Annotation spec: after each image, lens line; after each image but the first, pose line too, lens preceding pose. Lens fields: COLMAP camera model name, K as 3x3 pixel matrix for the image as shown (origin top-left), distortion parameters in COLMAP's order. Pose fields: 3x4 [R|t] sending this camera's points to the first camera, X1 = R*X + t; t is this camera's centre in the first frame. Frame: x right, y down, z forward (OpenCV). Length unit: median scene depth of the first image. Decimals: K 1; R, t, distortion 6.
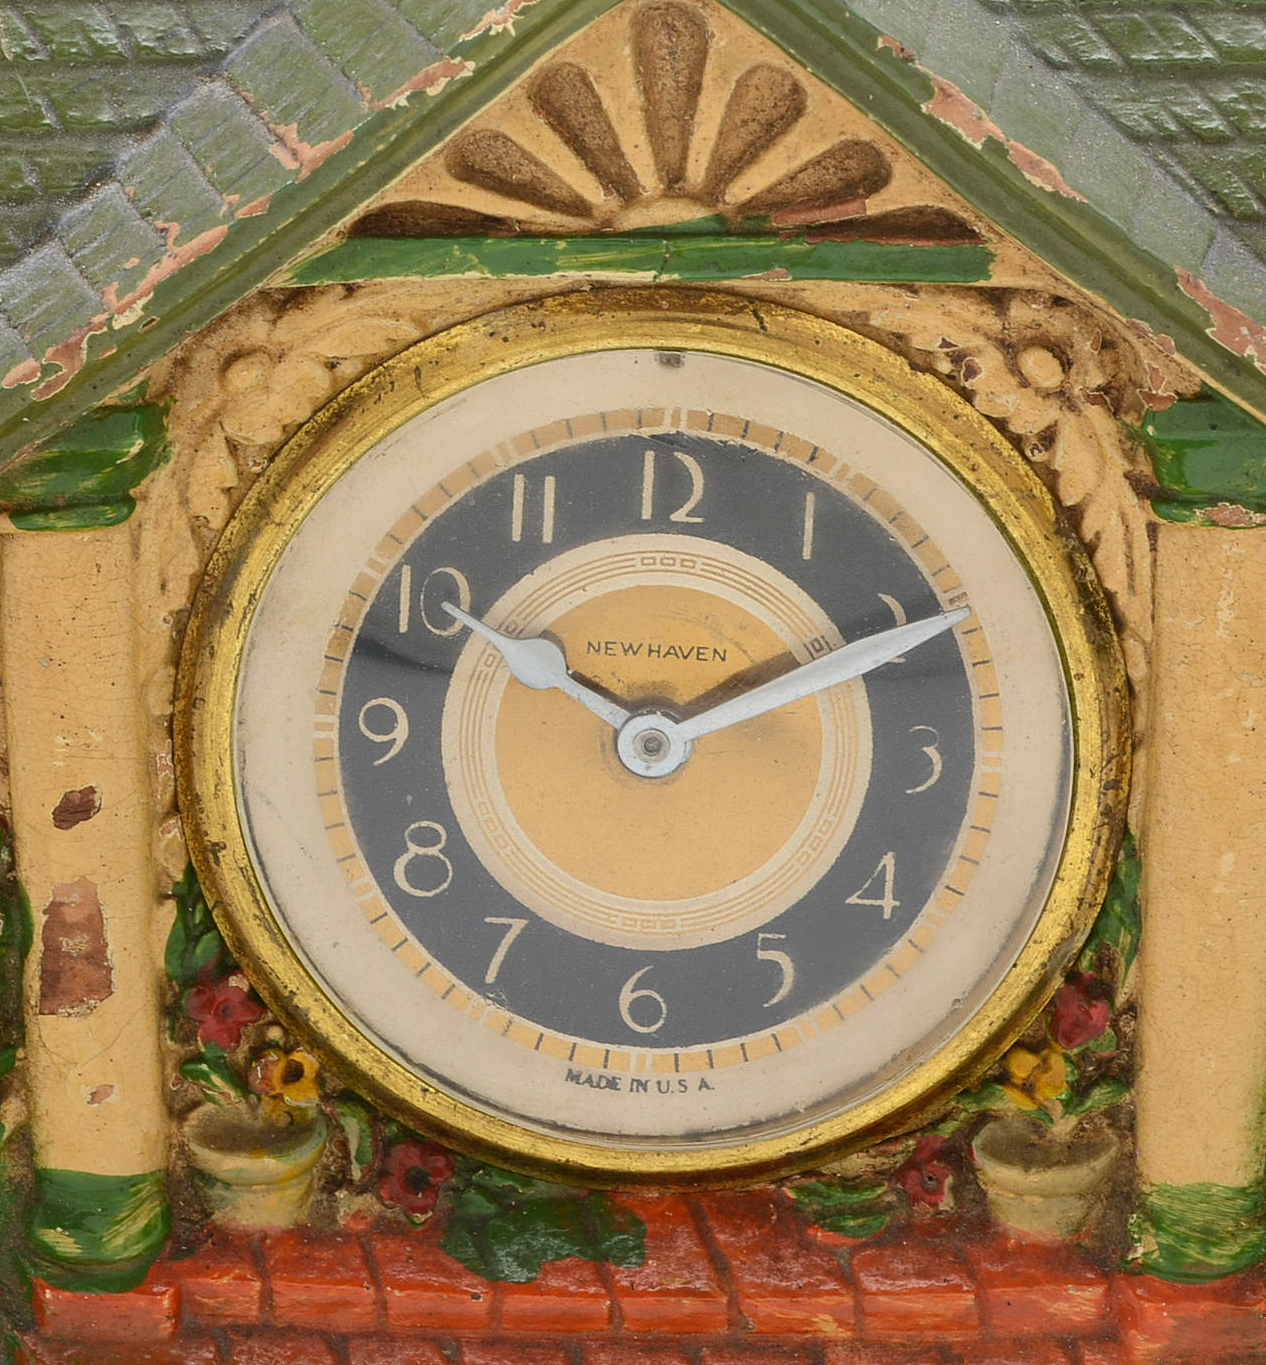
lens RADIAL K [[5298.0, 0, 673.2], [0, 5298.0, 553.6], [0, 0, 1]] dist [0.062695, 0.000000]
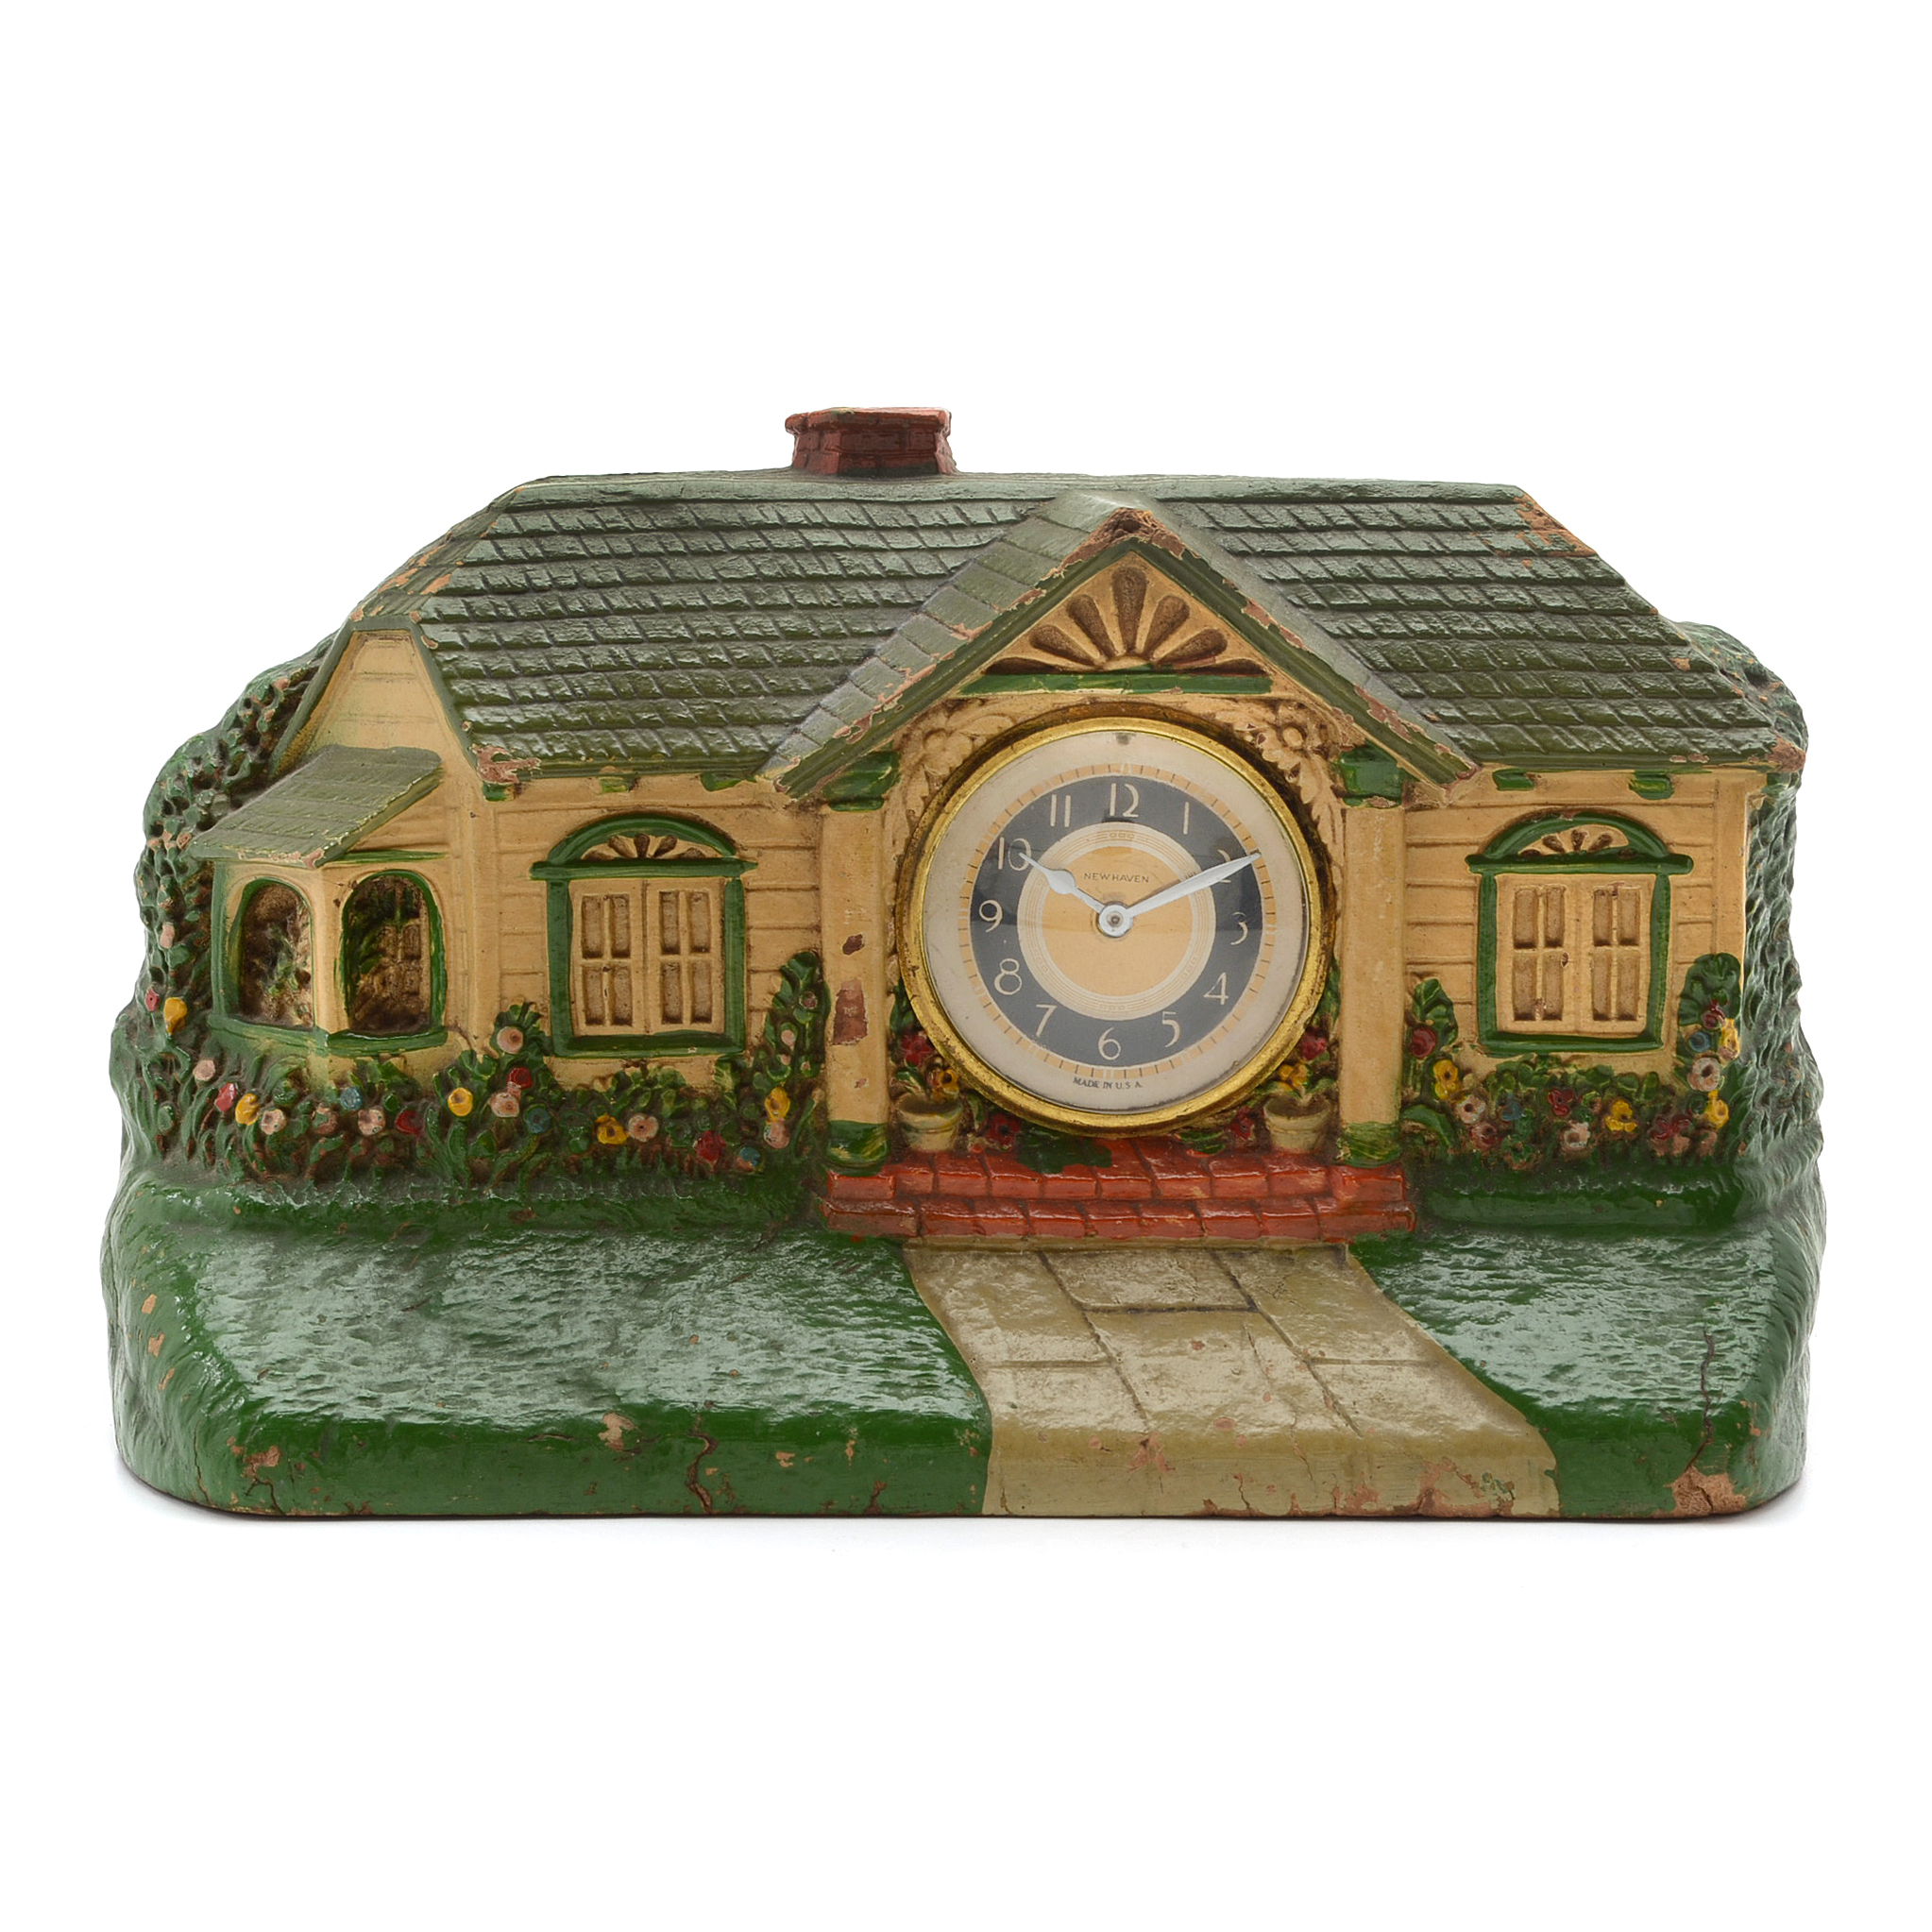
lens RADIAL K [[4932.3, 0, 964.5], [0, 4932.3, 977.2], [0, 0, 1]] dist [-0.004393, 0.000000]
pose [[0.999513, -0.002366, 0.031100, -0.129409], [0.006552, 0.990800, -0.135177, 0.334427], [-0.030494, 0.135315, 0.990333, -1.005452]]
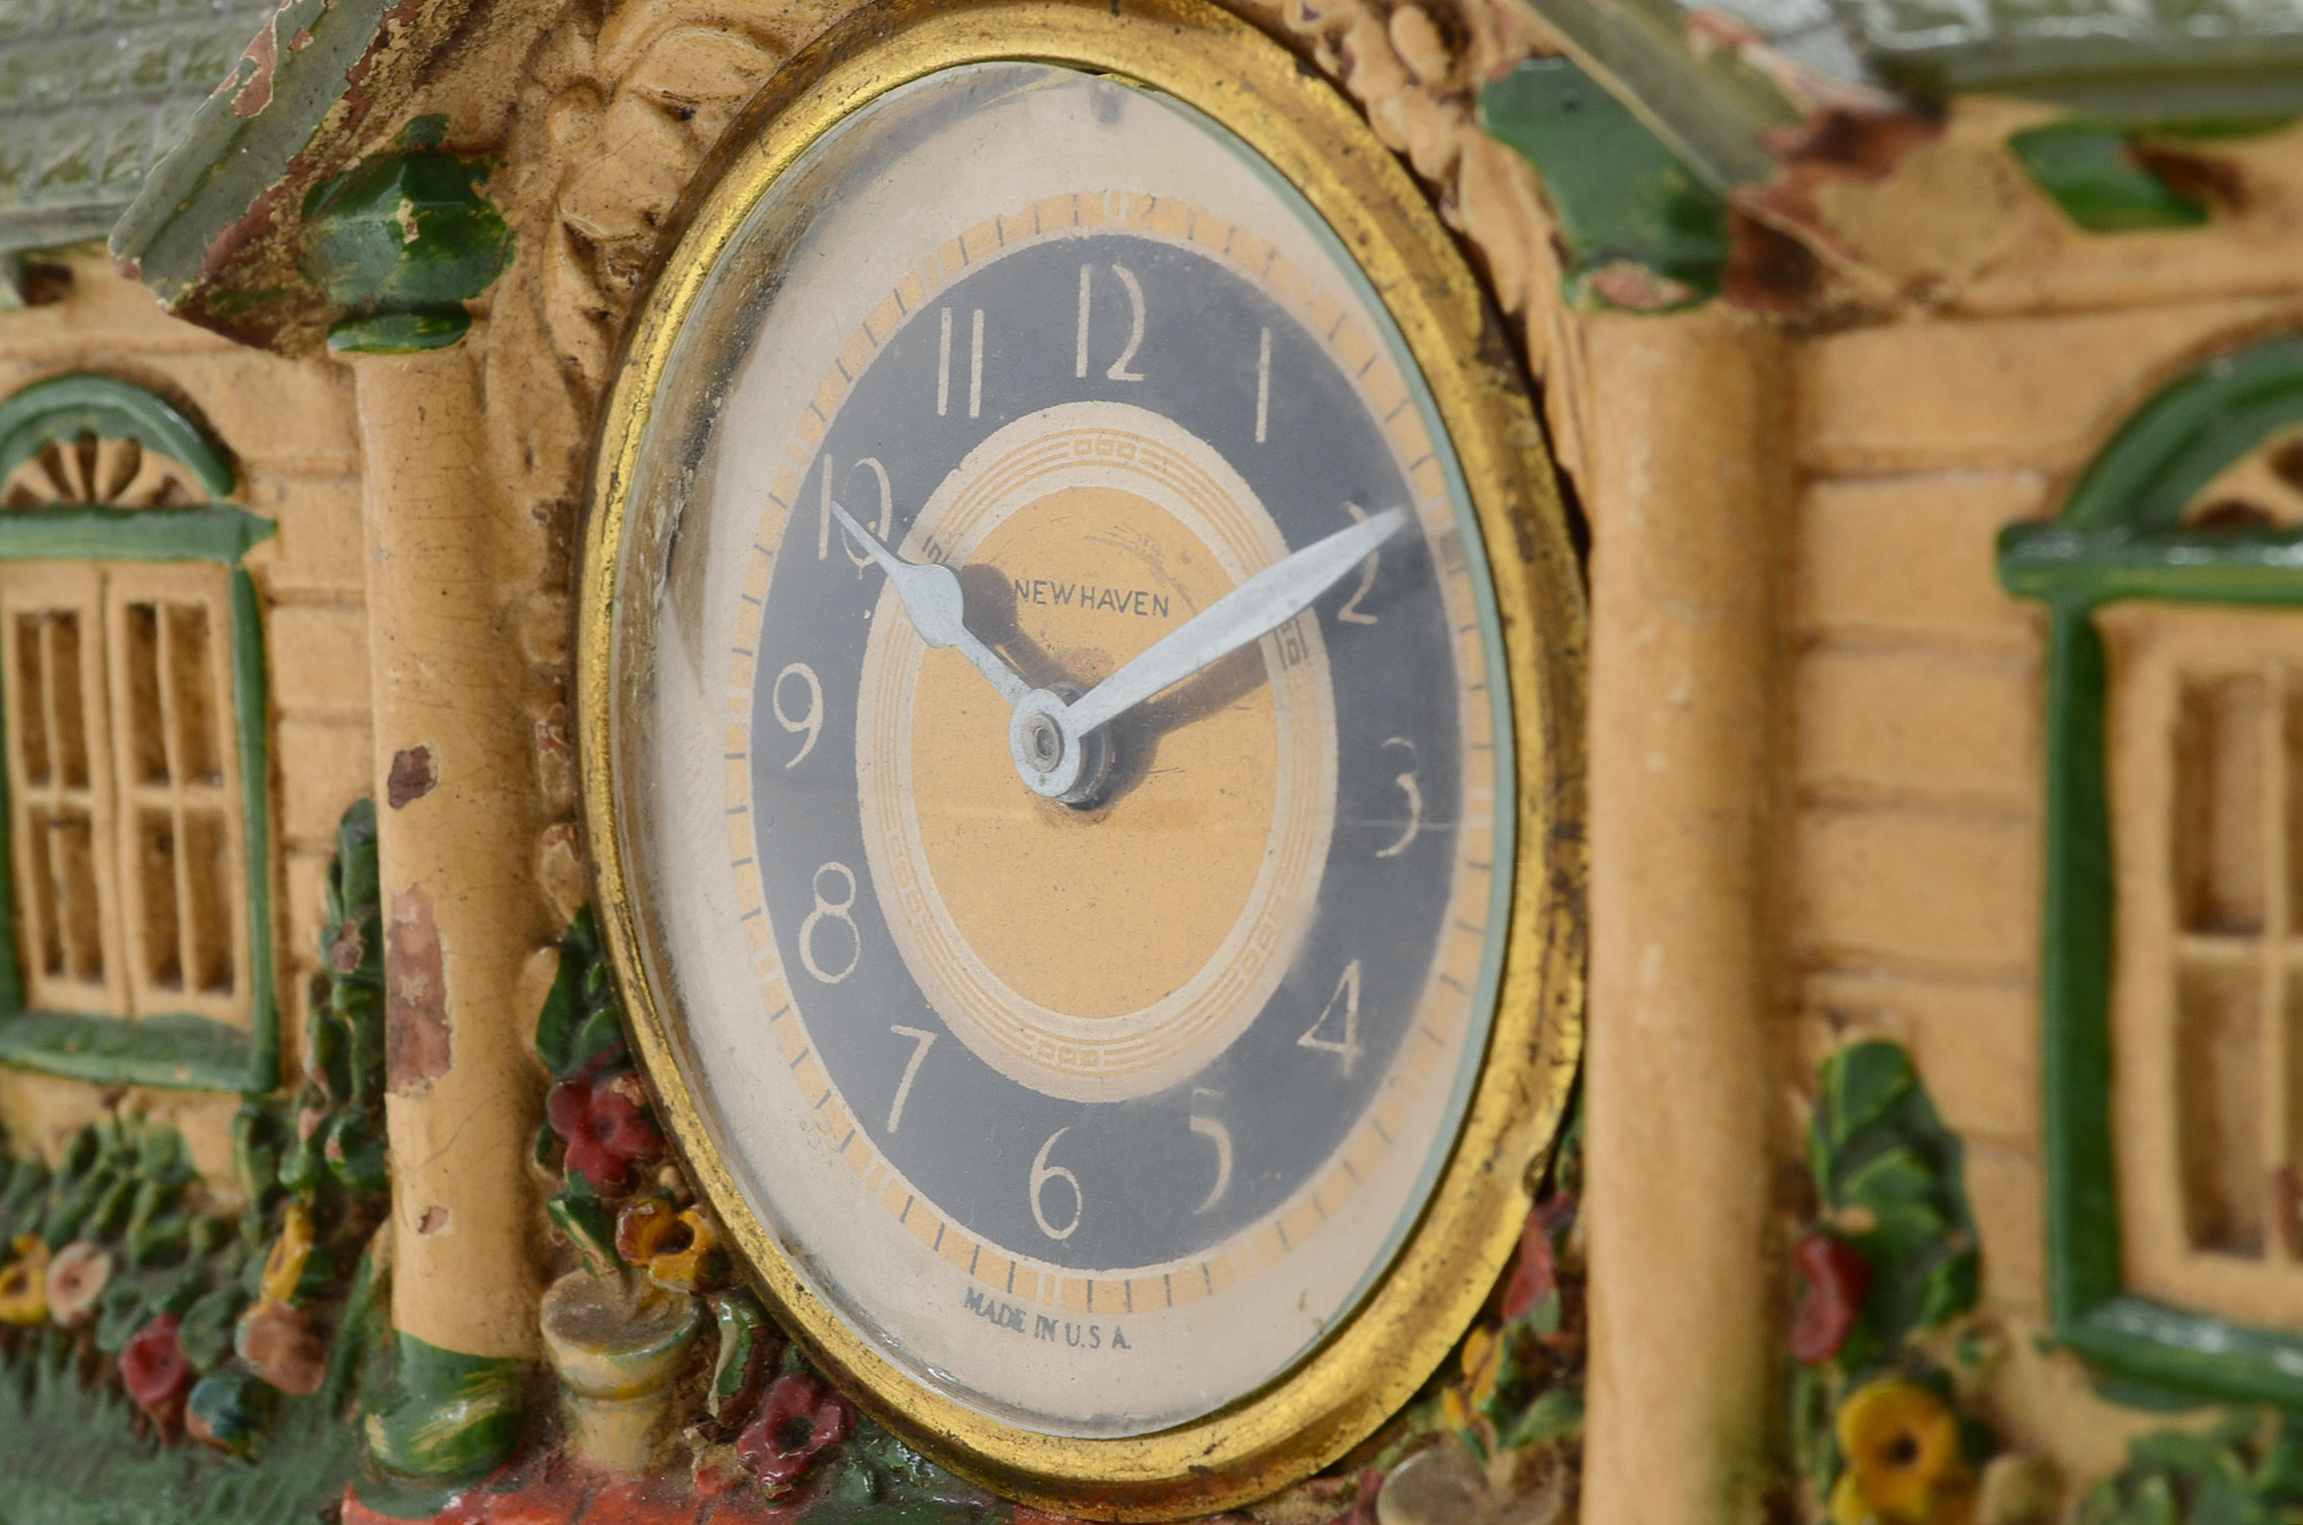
lens RADIAL K [[5356.9, 0, 1144.0], [0, 5356.9, 772.7], [0, 0, 1]] dist [0.008763, 0.000000]
pose [[0.701291, 0.044461, -0.711487, 0.449730], [-0.188126, 0.974215, -0.124551, 0.115691], [0.687604, 0.221196, 0.691573, 0.580077]]
